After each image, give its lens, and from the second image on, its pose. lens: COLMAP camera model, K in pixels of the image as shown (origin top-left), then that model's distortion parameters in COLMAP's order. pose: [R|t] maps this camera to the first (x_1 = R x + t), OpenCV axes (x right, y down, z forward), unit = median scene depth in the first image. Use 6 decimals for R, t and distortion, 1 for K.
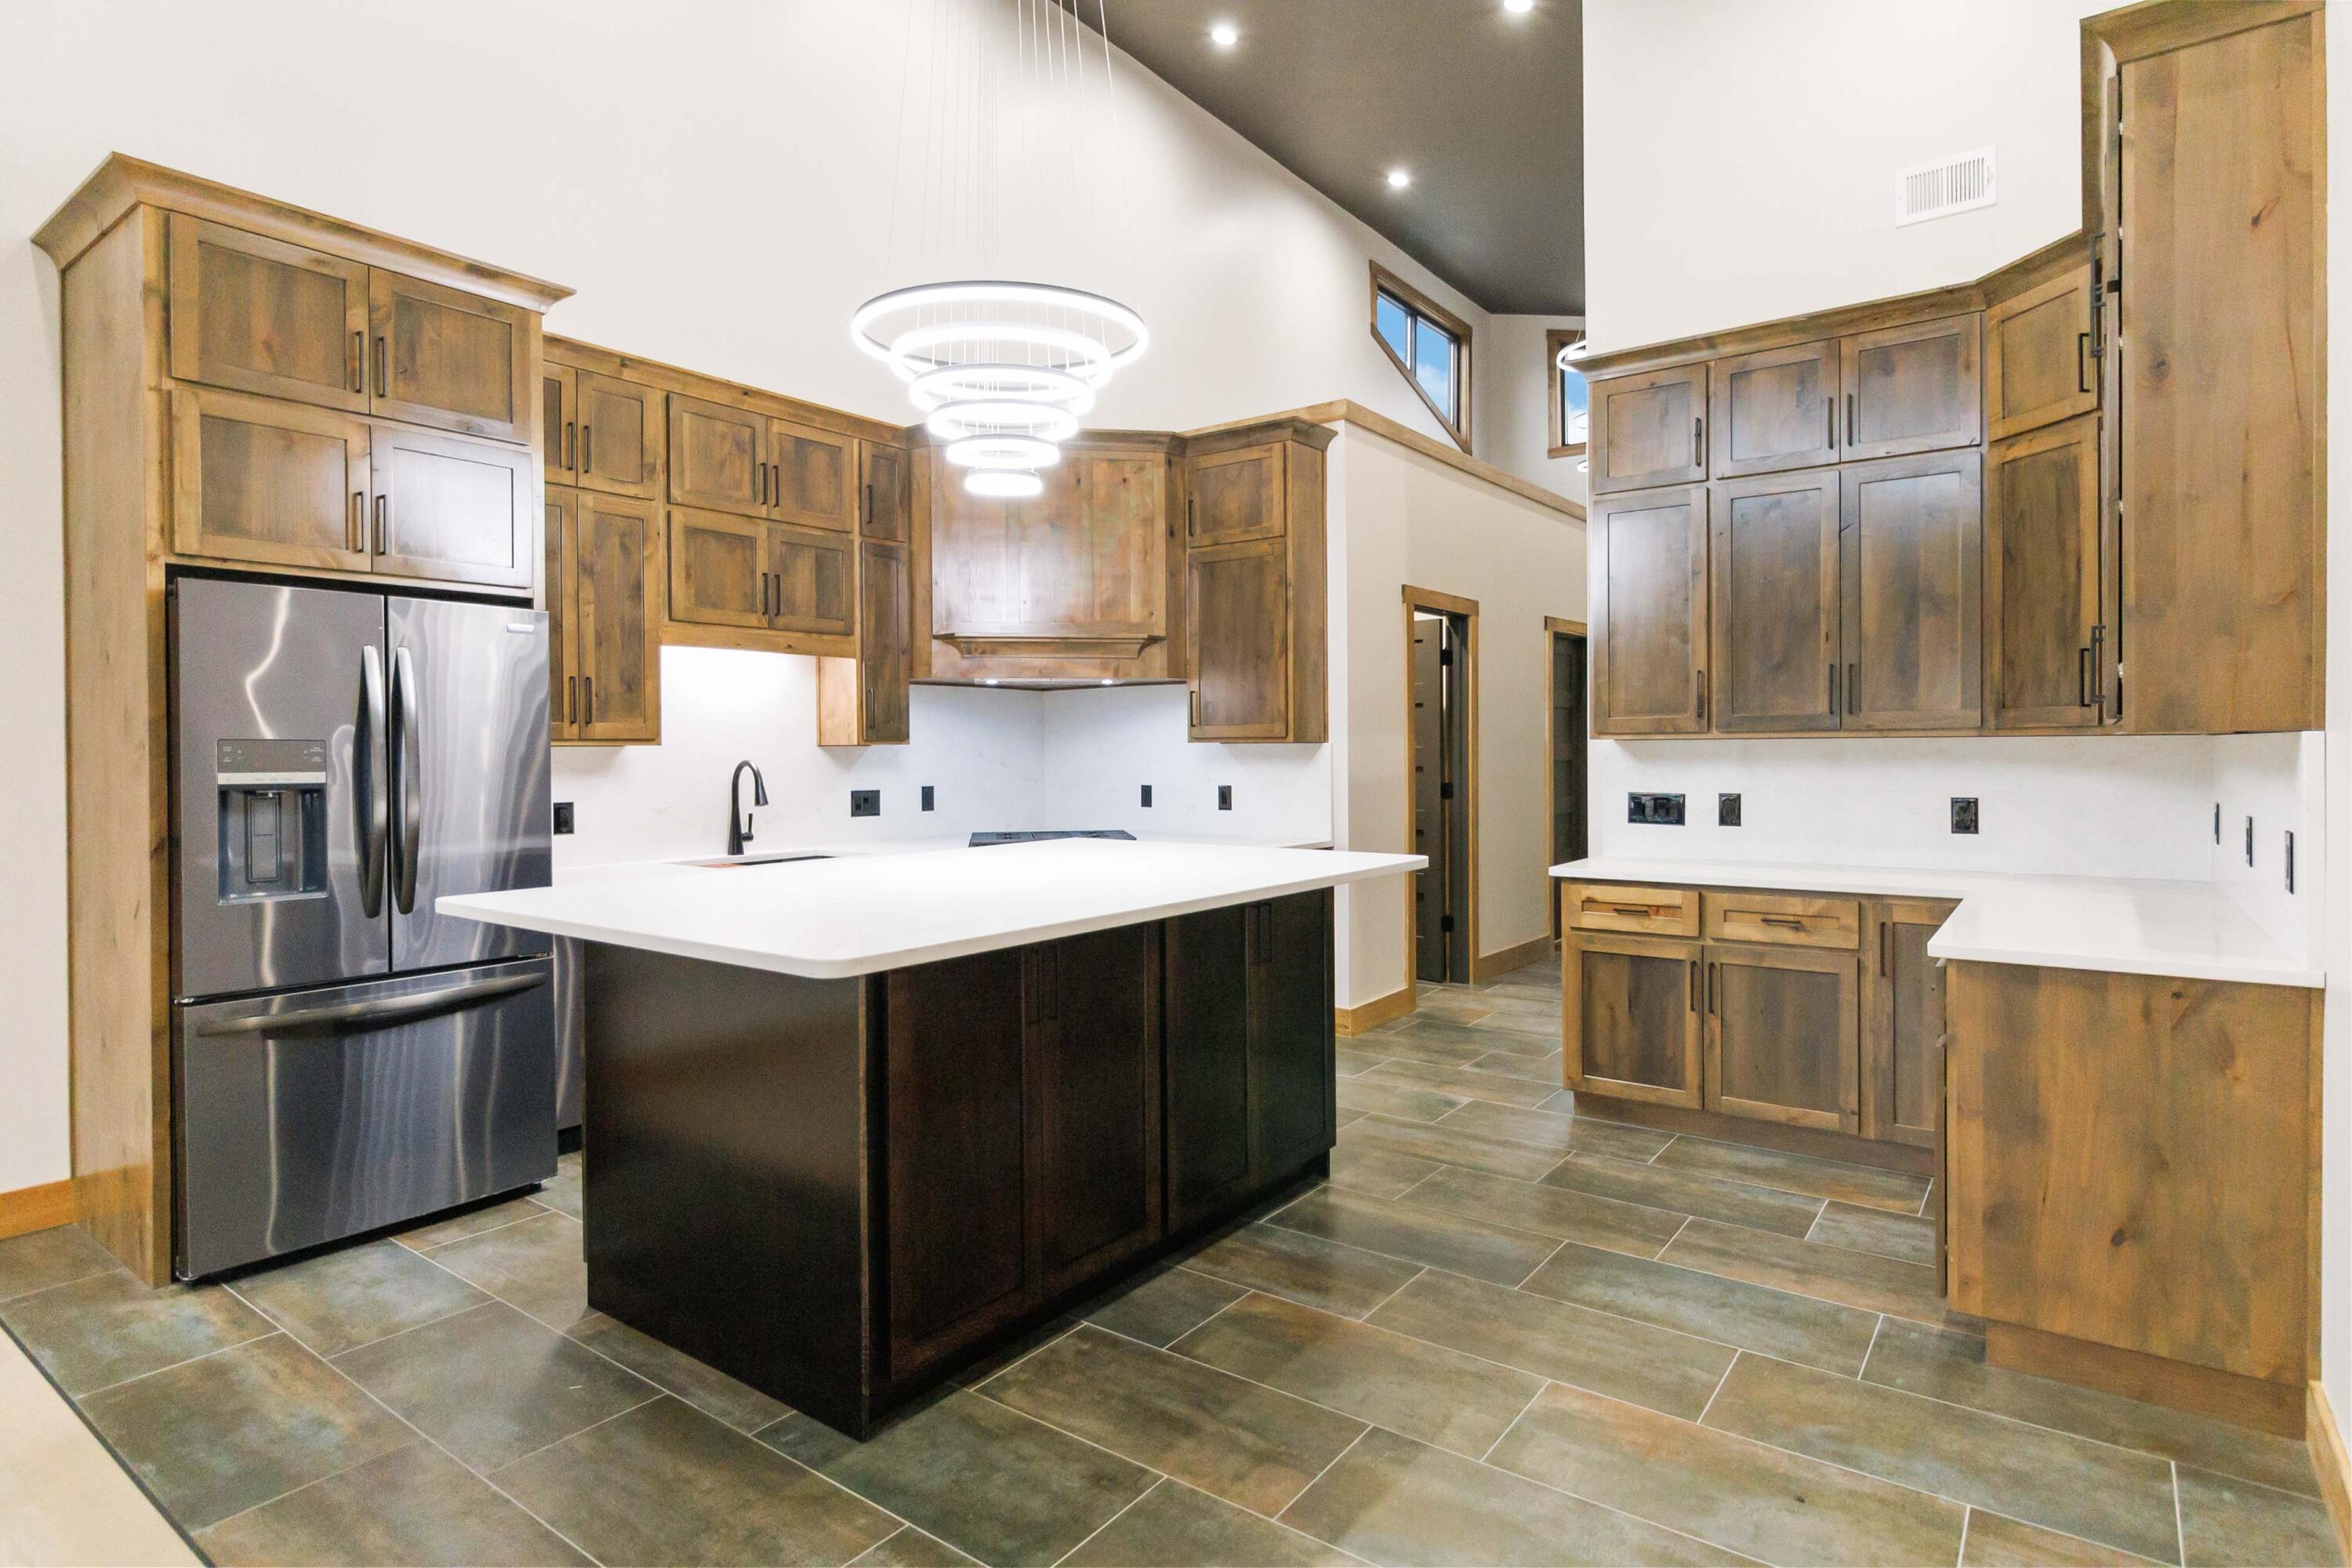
lens RADIAL K [[1235.2, 0, 1182.4], [0, 1235.2, 756.2], [0, 0, 1]] dist [-0.000887, -0.000478]
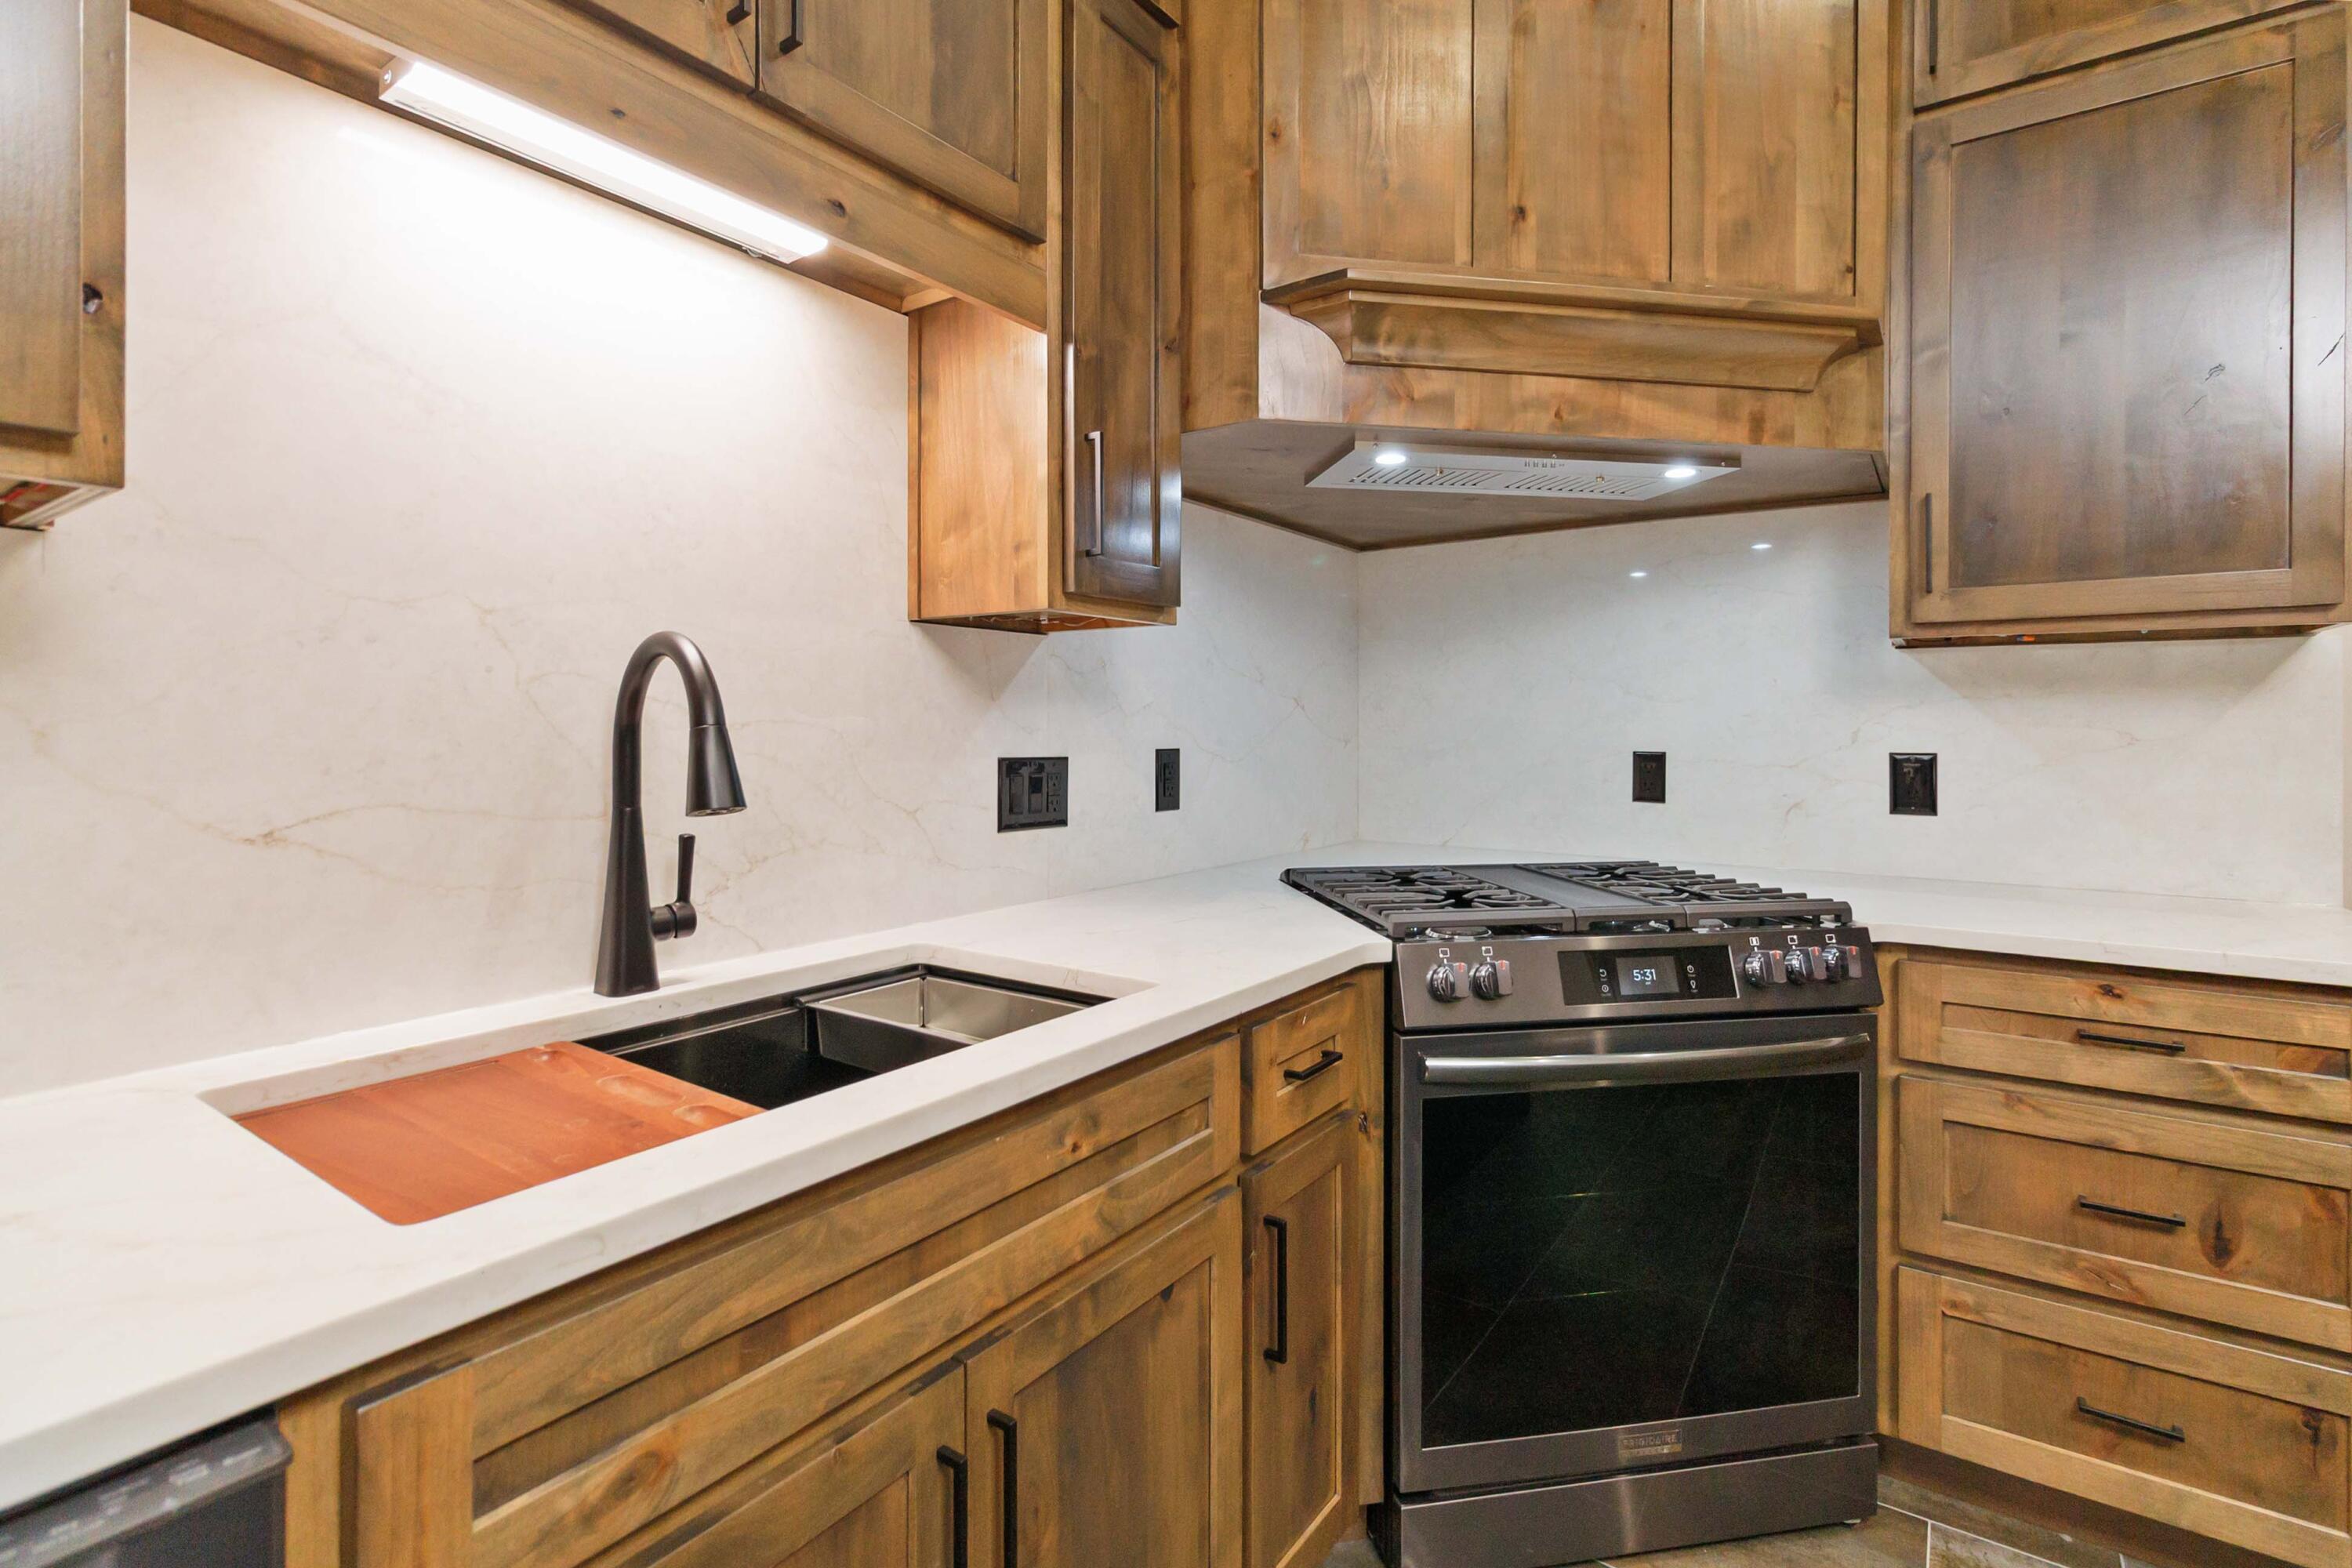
lens RADIAL K [[1098.5, 0, 1180.9], [0, 1098.5, 729.9], [0, 0, 1]] dist [0.001542, 0.000481]
pose [[0.999775, 0.008148, 0.019594, -0.298116], [-0.008079, 0.999961, -0.003601, 0.027537], [-0.019623, 0.003442, 0.999802, 0.917846]]
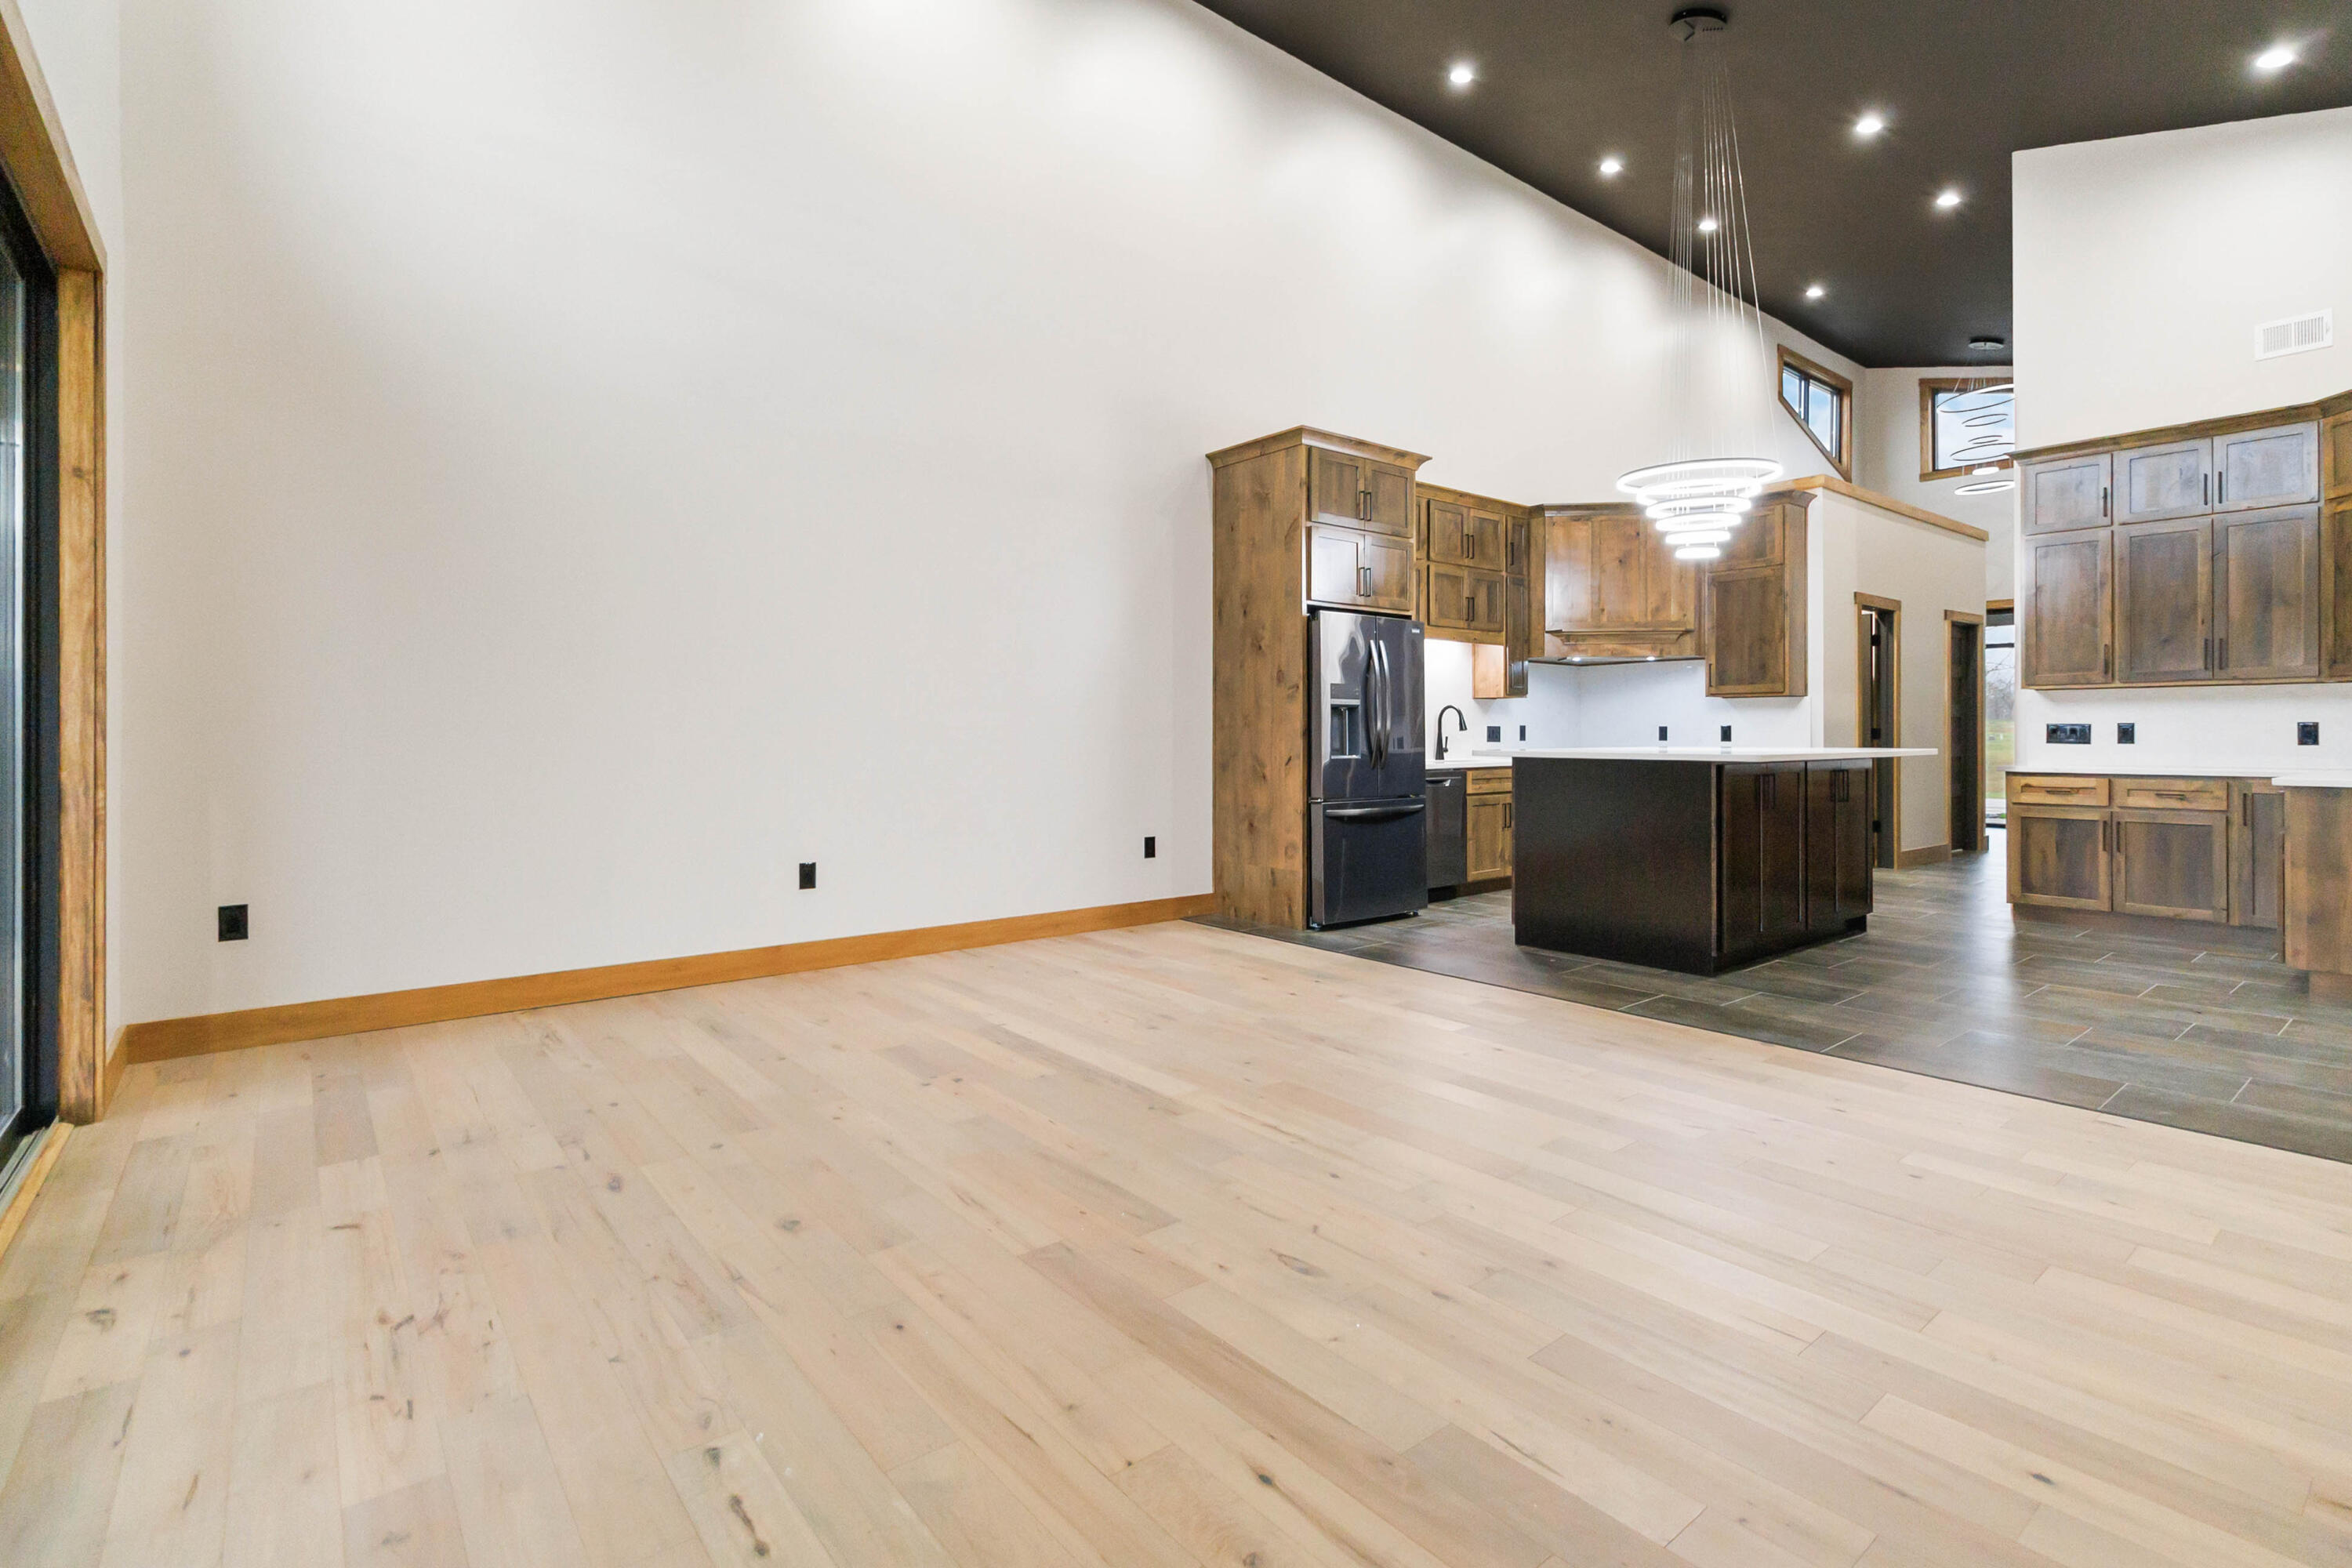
lens RADIAL K [[1098.5, 0, 1180.9], [0, 1098.5, 729.9], [0, 0, 1]] dist [0.001542, 0.000481]
pose [[0.967856, 0.004772, -0.251460, -0.395196], [-0.006898, 0.999948, -0.007576, 0.062498], [0.251410, 0.009067, 0.967838, -0.702997]]
